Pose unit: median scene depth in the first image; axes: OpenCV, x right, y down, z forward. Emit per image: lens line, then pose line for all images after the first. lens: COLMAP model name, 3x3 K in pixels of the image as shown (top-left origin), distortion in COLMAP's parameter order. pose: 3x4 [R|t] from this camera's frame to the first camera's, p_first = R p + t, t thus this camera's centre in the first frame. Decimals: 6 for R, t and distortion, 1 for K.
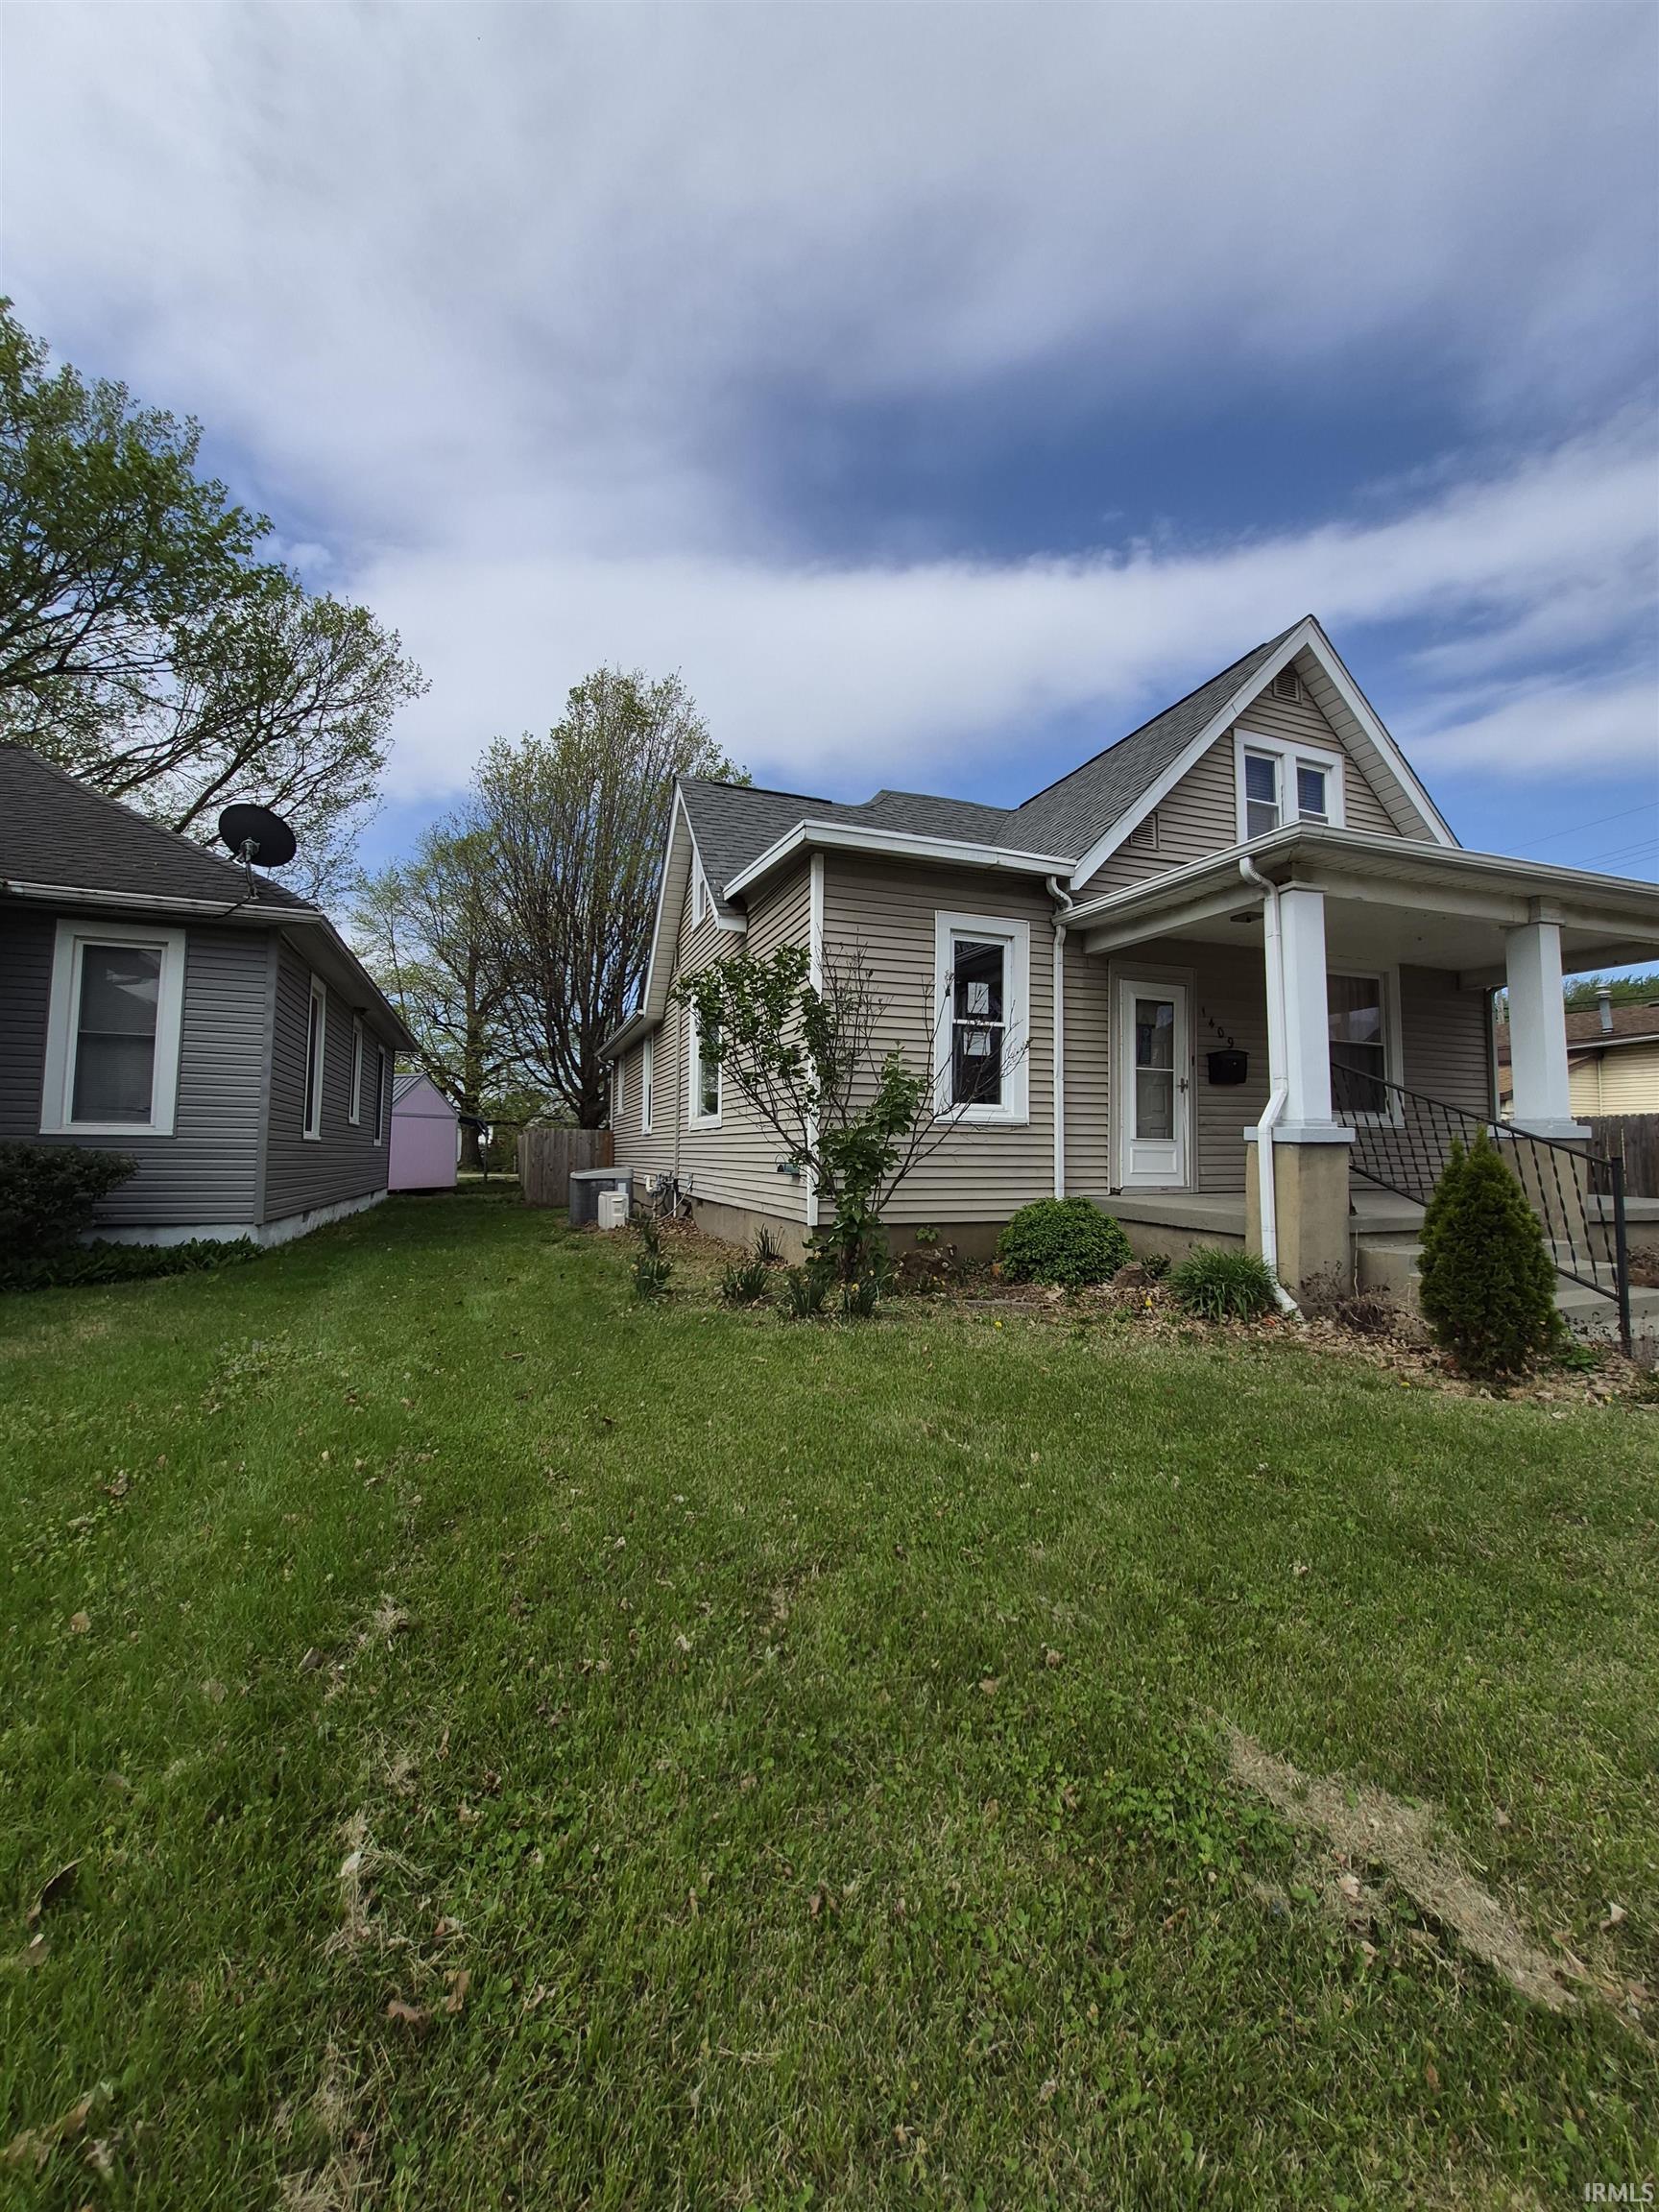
lens RADIAL K [[864.0, 0, 826.9], [0, 864.0, 1096.6], [0, 0, 1]] dist [0.020478, 0.000117]
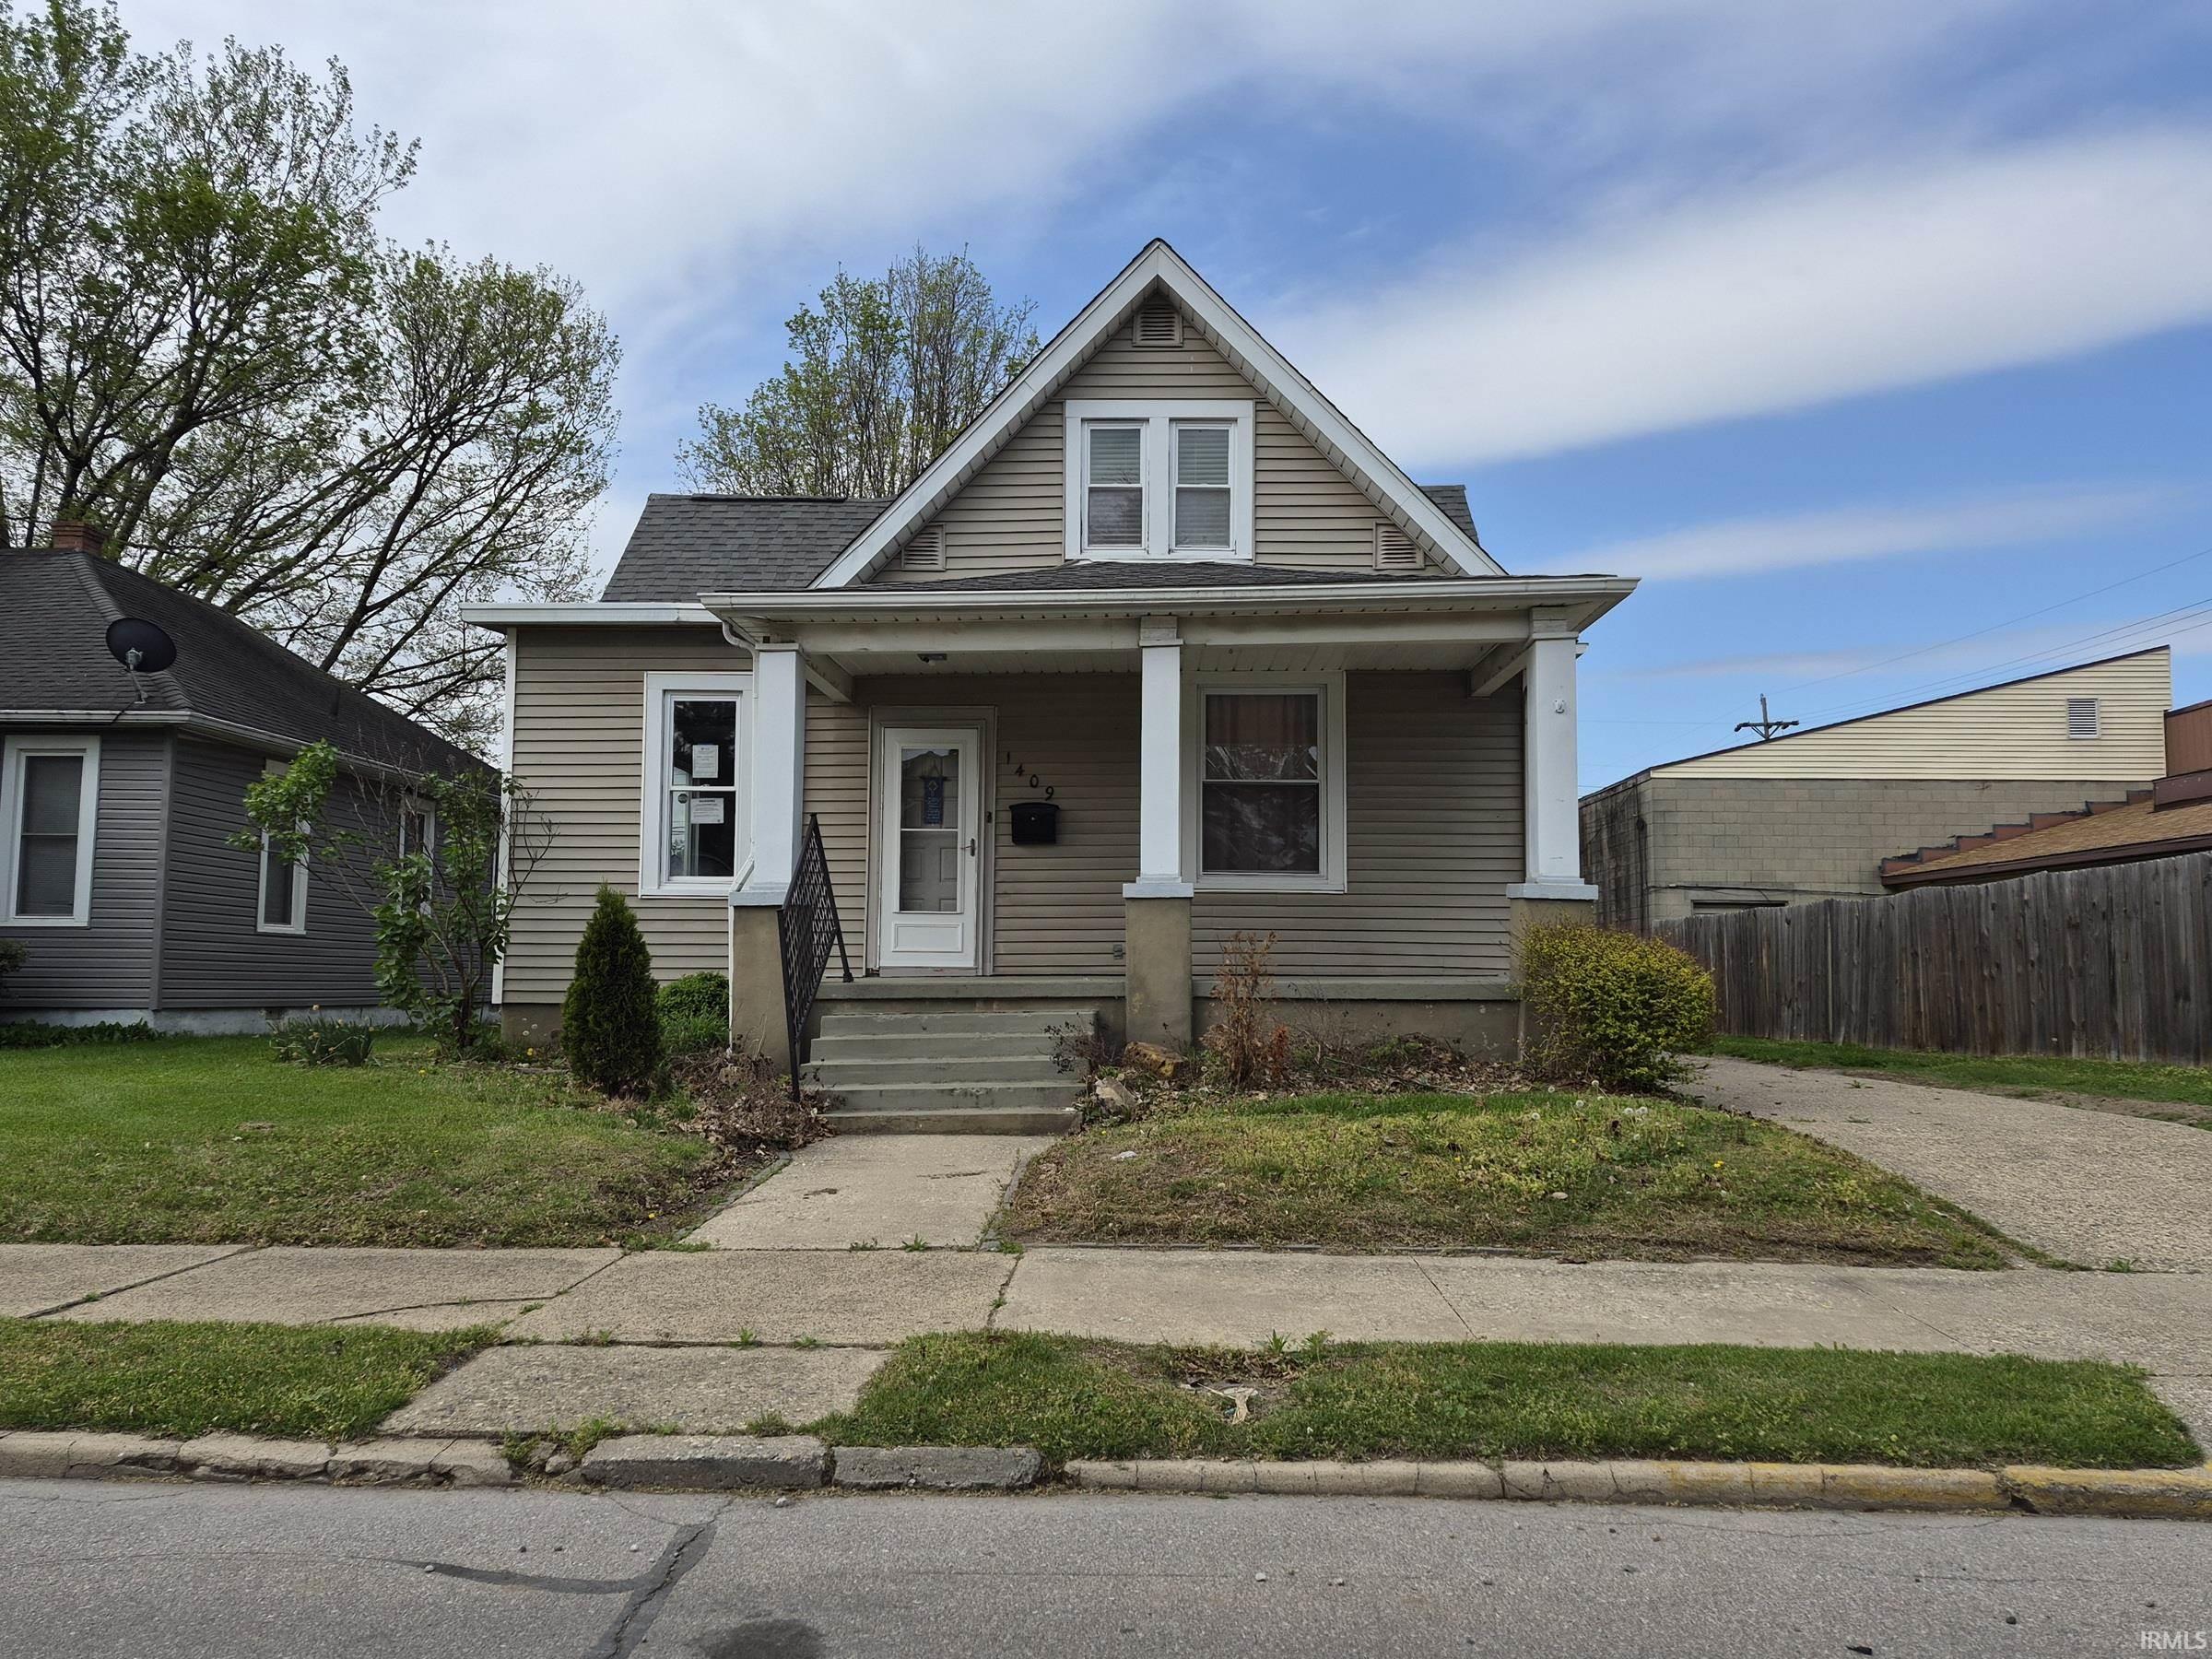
lens RADIAL K [[1652.4, 0, 1097.1], [0, 1652.4, 834.9], [0, 0, 1]] dist [0.106936, -0.005528]
pose [[0.914933, -0.036674, -0.401937, 1.246817], [0.026017, 0.999151, -0.031944, 0.030960], [0.402767, 0.018769, 0.915110, -0.439420]]
